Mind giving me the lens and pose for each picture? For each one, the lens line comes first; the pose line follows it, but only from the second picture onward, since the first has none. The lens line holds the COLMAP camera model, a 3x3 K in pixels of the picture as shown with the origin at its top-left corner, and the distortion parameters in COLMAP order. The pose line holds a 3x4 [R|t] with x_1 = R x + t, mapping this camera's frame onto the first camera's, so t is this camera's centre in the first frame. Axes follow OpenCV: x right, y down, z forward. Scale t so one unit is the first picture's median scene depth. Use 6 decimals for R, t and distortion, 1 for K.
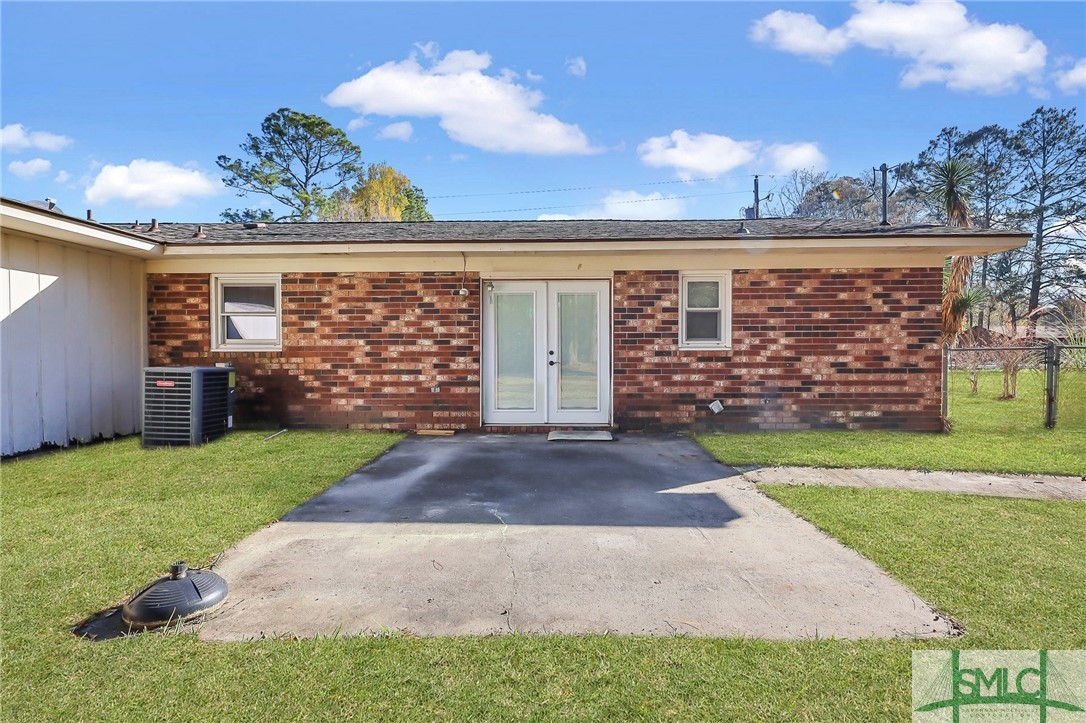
lens RADIAL K [[507.3, 0, 543.0], [0, 507.3, 361.5], [0, 0, 1]] dist [0.009633, -0.000034]
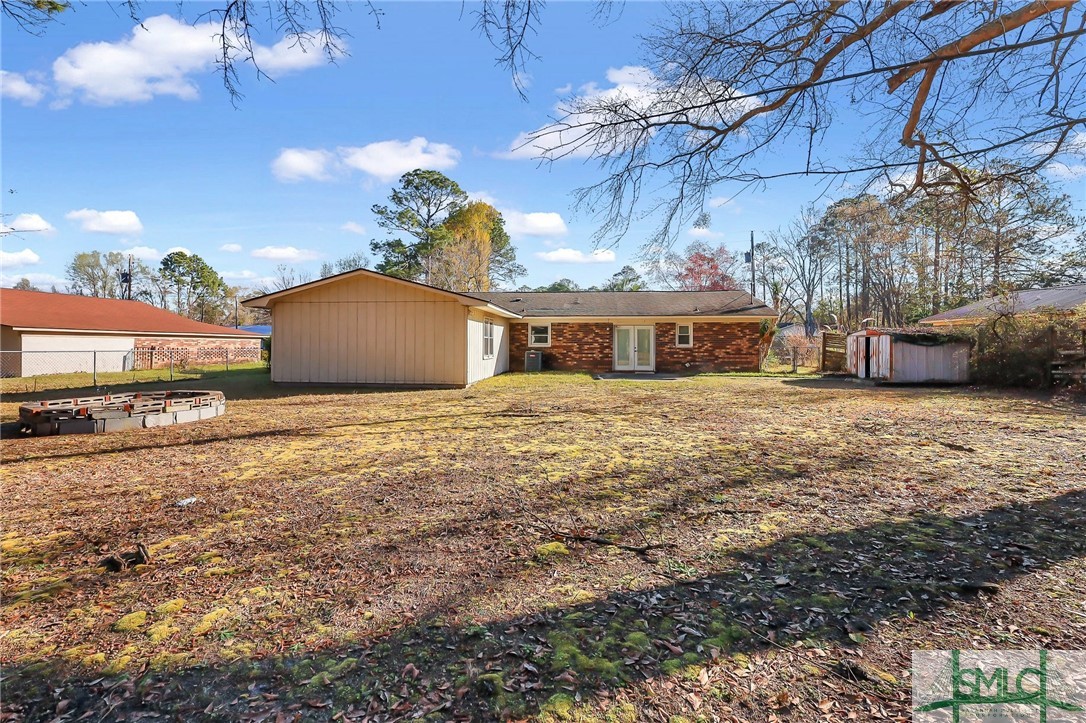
lens RADIAL K [[505.4, 0, 537.5], [0, 505.4, 344.5], [0, 0, 1]] dist [0.017878, 0.000038]
pose [[0.995313, 0.005383, -0.096556, -0.291195], [-0.006825, 0.999870, -0.014609, 0.012486], [0.096464, 0.015200, 0.995220, -2.239204]]
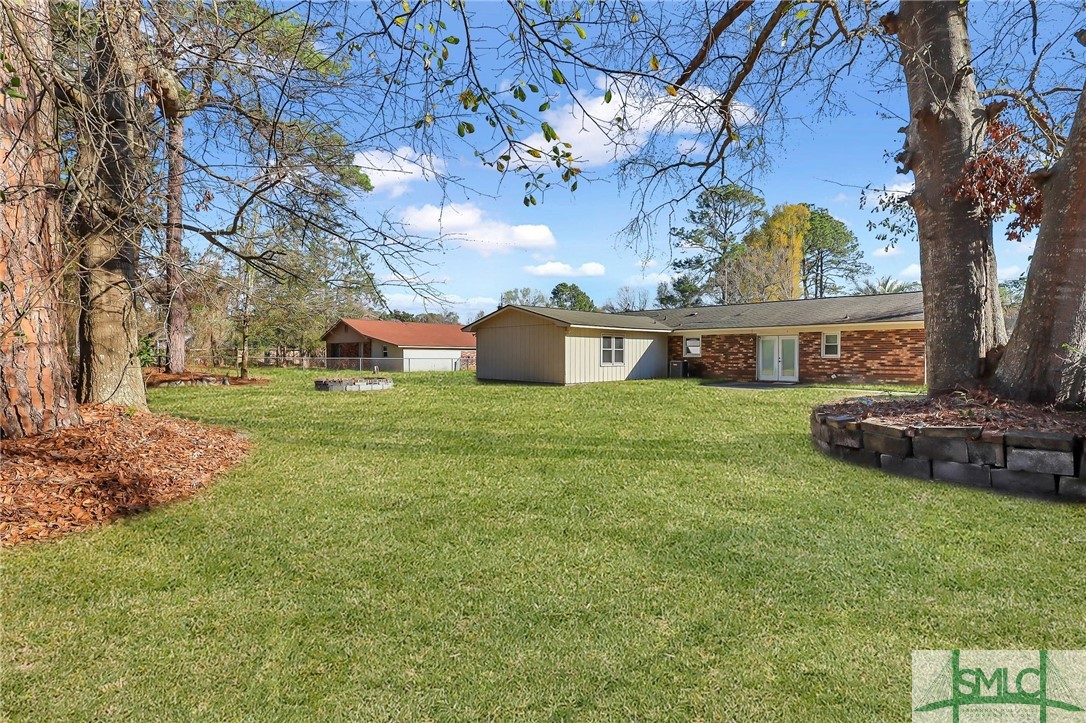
lens RADIAL K [[507.3, 0, 543.0], [0, 507.3, 361.5], [0, 0, 1]] dist [0.009633, -0.000034]
pose [[0.703693, 0.015003, -0.710346, 1.247410], [-0.016557, 0.999852, 0.004715, 0.013419], [0.710311, 0.008444, 0.703837, -2.314069]]
